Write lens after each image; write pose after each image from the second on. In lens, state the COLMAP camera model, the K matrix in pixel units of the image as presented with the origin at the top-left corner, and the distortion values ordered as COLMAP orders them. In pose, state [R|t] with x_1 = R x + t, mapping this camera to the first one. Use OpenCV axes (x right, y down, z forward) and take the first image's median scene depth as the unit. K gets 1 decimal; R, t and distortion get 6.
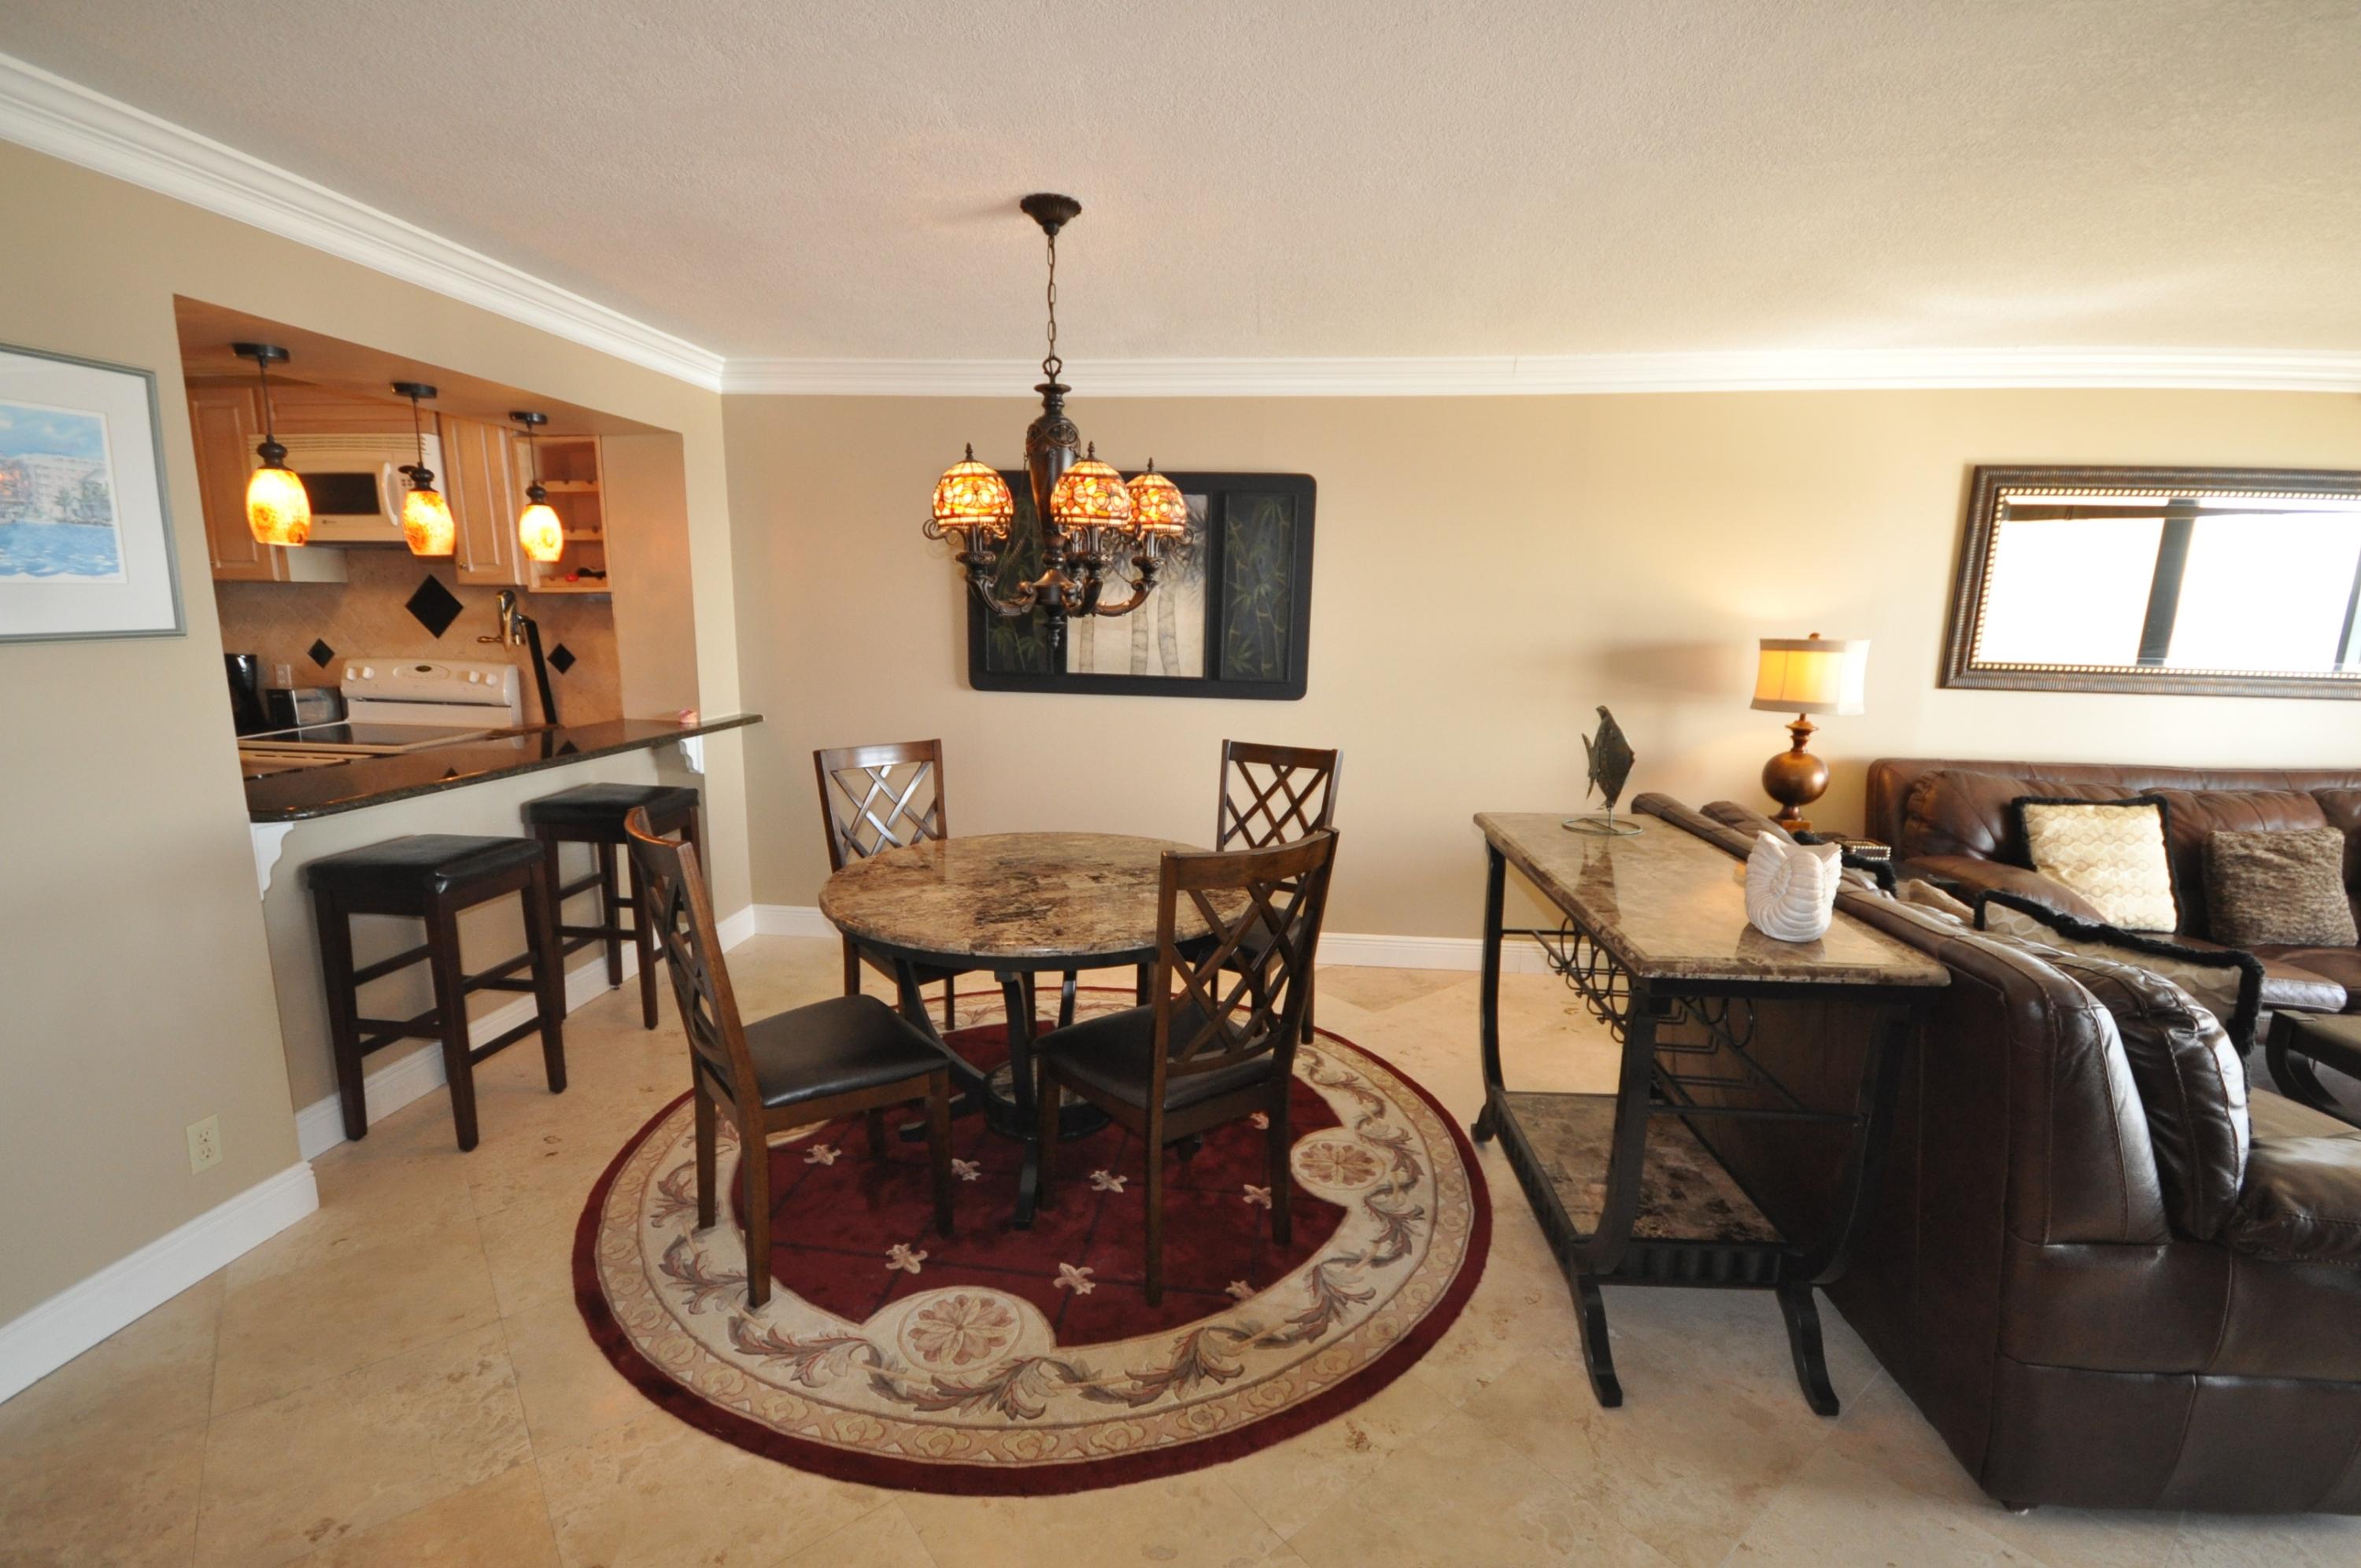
lens RADIAL K [[1038.9, 0, 1188.1], [0, 1038.9, 789.6], [0, 0, 1]] dist [-0.002572, -0.004639]
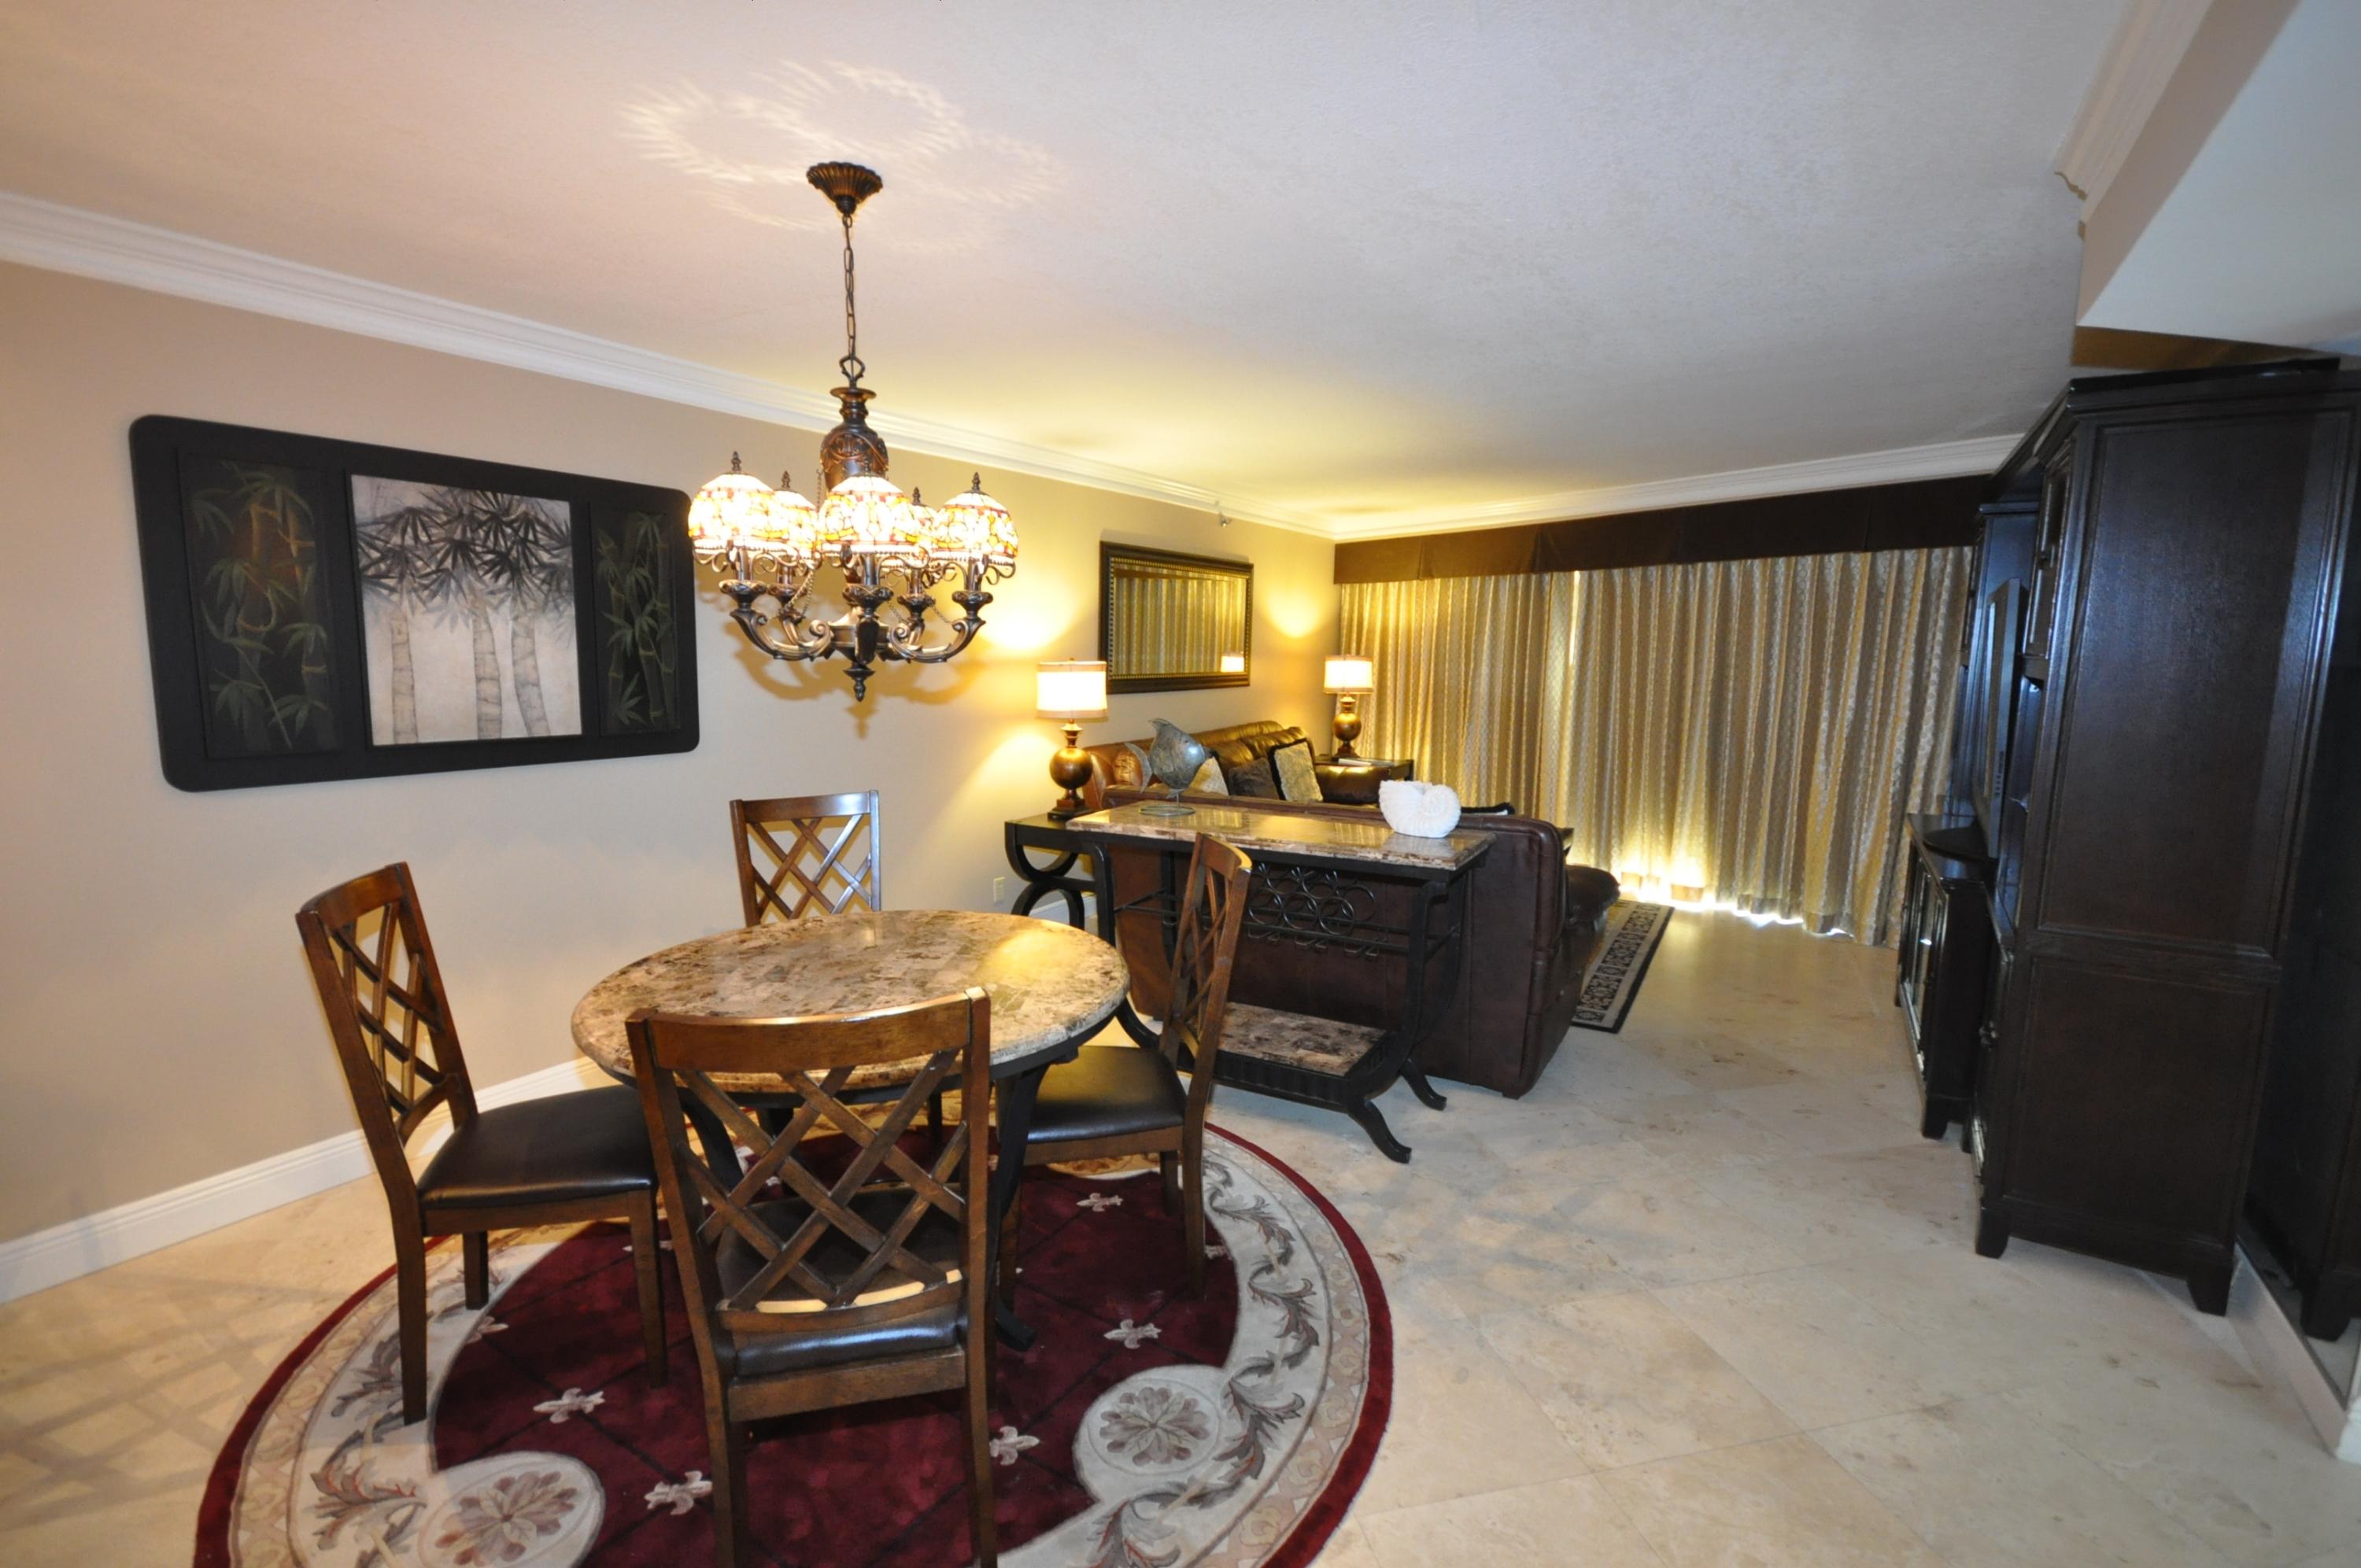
lens RADIAL K [[1038.9, 0, 1189.0], [0, 1038.9, 785.8], [0, 0, 1]] dist [-0.002572, -0.004639]
pose [[0.433252, -0.127881, 0.892154, -0.769924], [0.152914, 0.985961, 0.067068, -0.083009], [-0.888206, 0.107366, 0.446724, 0.396515]]
